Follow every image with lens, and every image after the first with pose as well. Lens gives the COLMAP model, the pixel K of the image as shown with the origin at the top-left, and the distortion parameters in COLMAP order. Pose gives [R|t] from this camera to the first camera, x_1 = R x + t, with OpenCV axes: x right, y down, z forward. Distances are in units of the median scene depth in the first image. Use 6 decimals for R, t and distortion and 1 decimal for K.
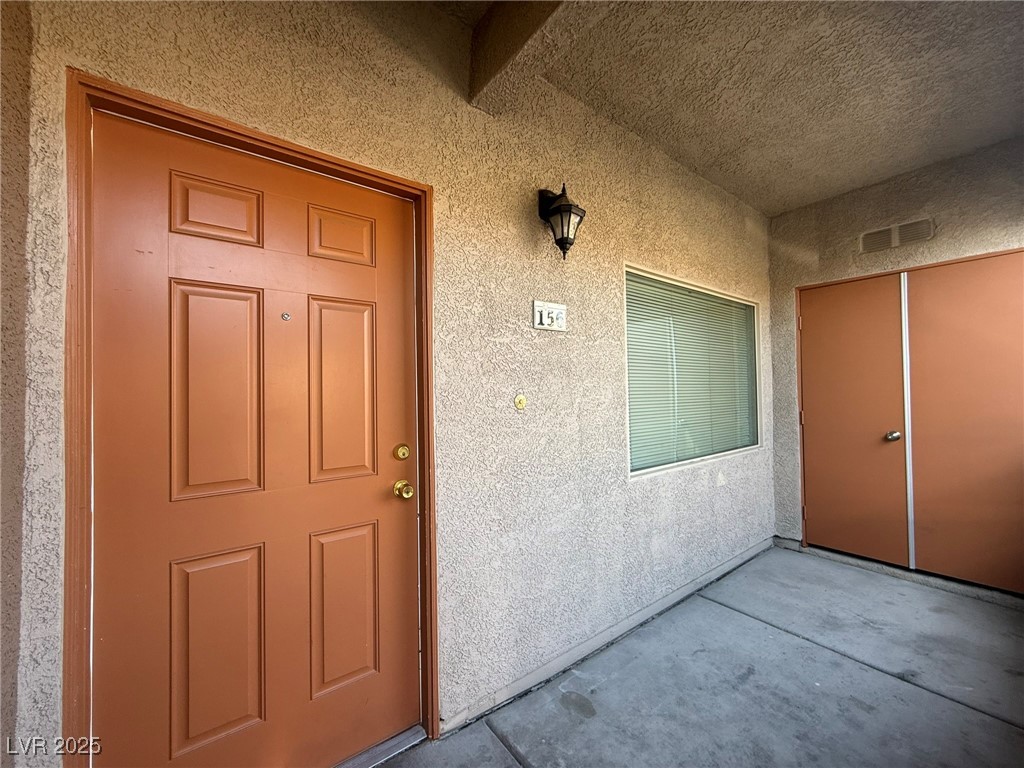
lens RADIAL K [[407.1, 0, 511.6], [0, 407.1, 384.7], [0, 0, 1]] dist [-0.001384, 0.000259]
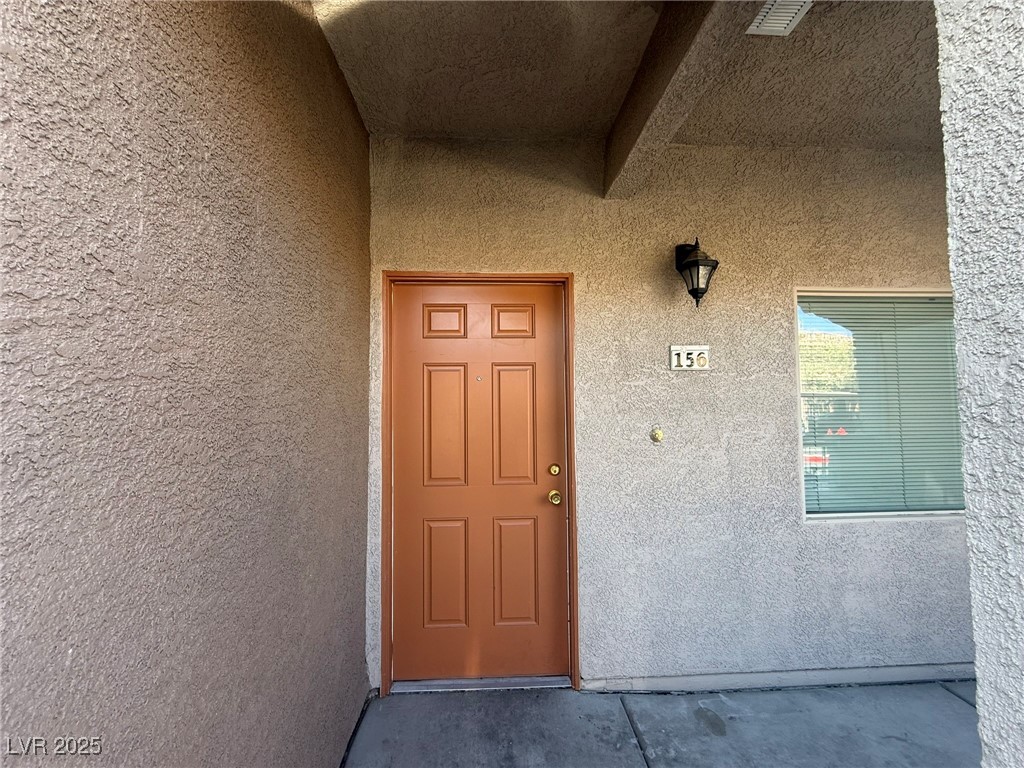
lens RADIAL K [[407.1, 0, 511.4], [0, 407.1, 385.2], [0, 0, 1]] dist [-0.001384, 0.000259]
pose [[0.824821, -0.013569, -0.565232, 0.357605], [0.006525, 0.999874, -0.014481, -0.091974], [0.565357, 0.008256, 0.824805, -0.196504]]
